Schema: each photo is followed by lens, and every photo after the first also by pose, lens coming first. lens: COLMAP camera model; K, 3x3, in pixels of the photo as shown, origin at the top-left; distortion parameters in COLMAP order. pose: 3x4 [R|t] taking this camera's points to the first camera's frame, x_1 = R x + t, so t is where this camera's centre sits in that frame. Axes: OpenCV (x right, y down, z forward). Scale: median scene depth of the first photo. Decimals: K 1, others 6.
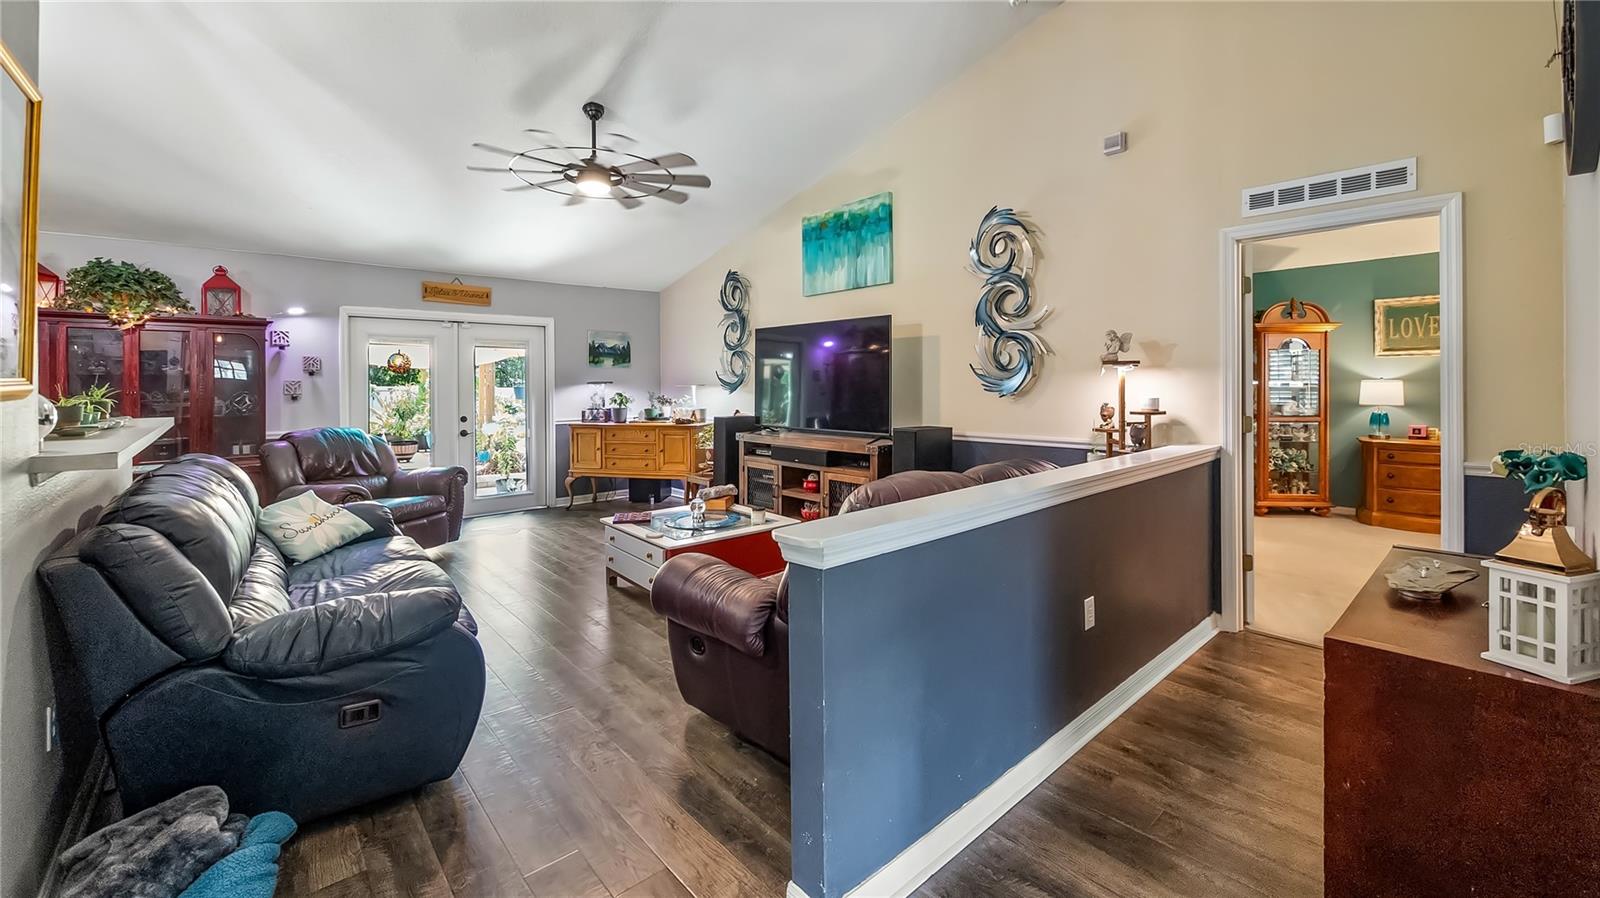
lens RADIAL K [[644.5, 0, 807.9], [0, 644.5, 383.4], [0, 0, 1]] dist [0.003616, 0.001357]
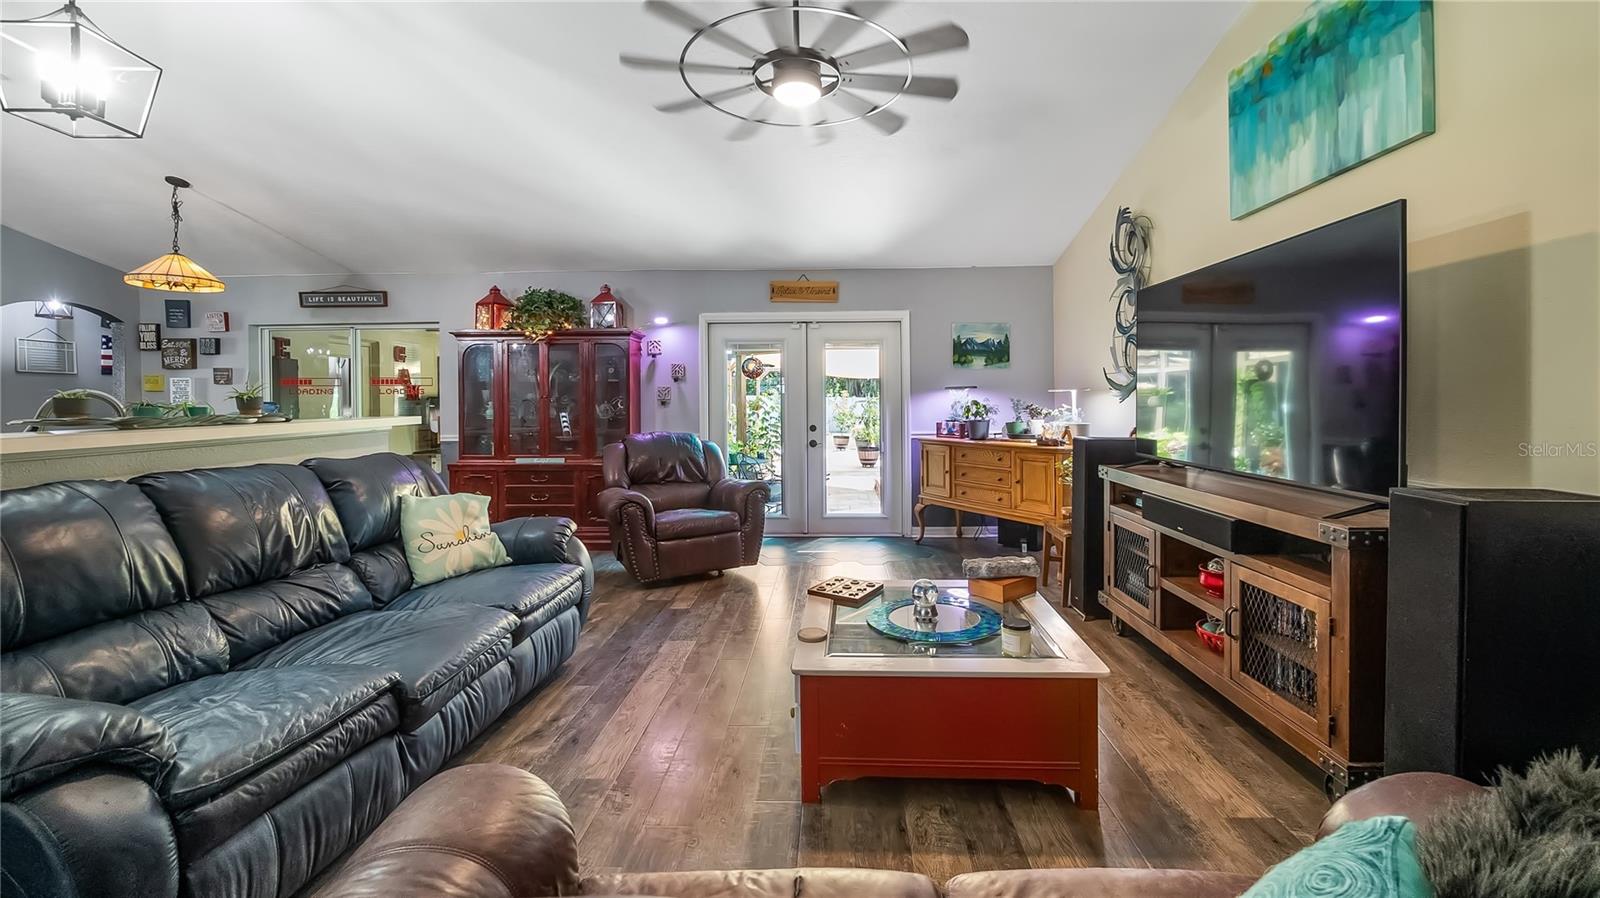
lens RADIAL K [[644.5, 0, 824.9], [0, 644.5, 398.1], [0, 0, 1]] dist [0.003616, 0.001357]
pose [[0.727745, 0.001107, -0.685847, 0.120837], [0.001443, 0.999994, 0.003145, 0.011220], [0.685846, -0.003279, 0.727739, 0.391558]]
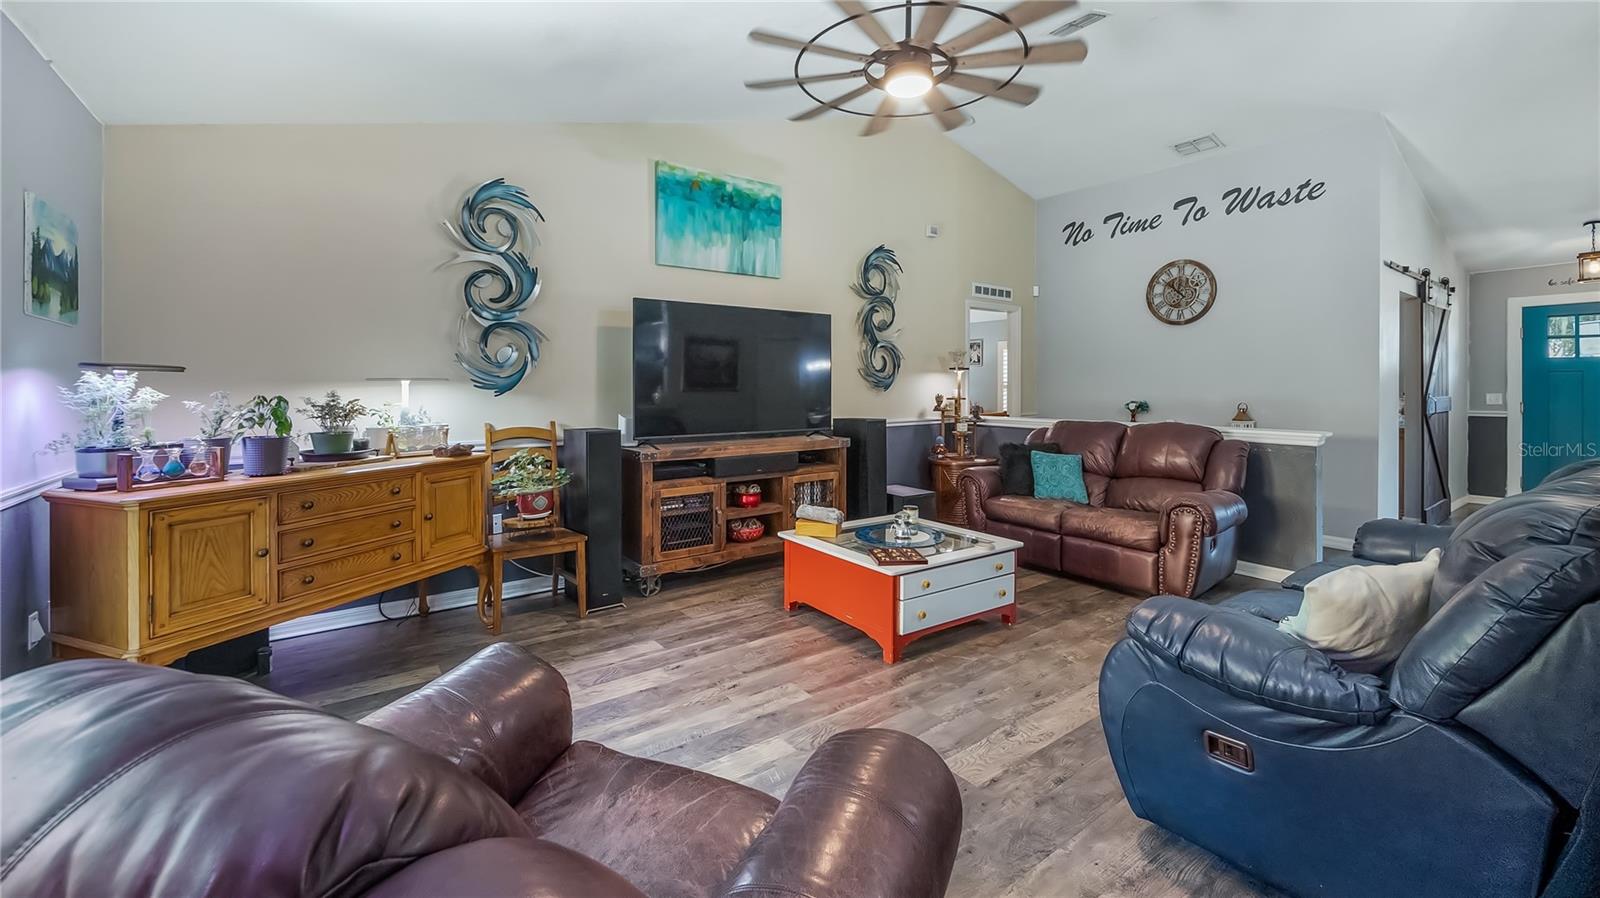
lens RADIAL K [[644.5, 0, 809.3], [0, 644.5, 391.3], [0, 0, 1]] dist [0.003616, 0.001357]
pose [[0.092449, 0.002779, 0.995714, -0.773912], [0.006524, 0.999973, -0.003397, 0.018410], [-0.995696, 0.006810, 0.092428, 0.786861]]
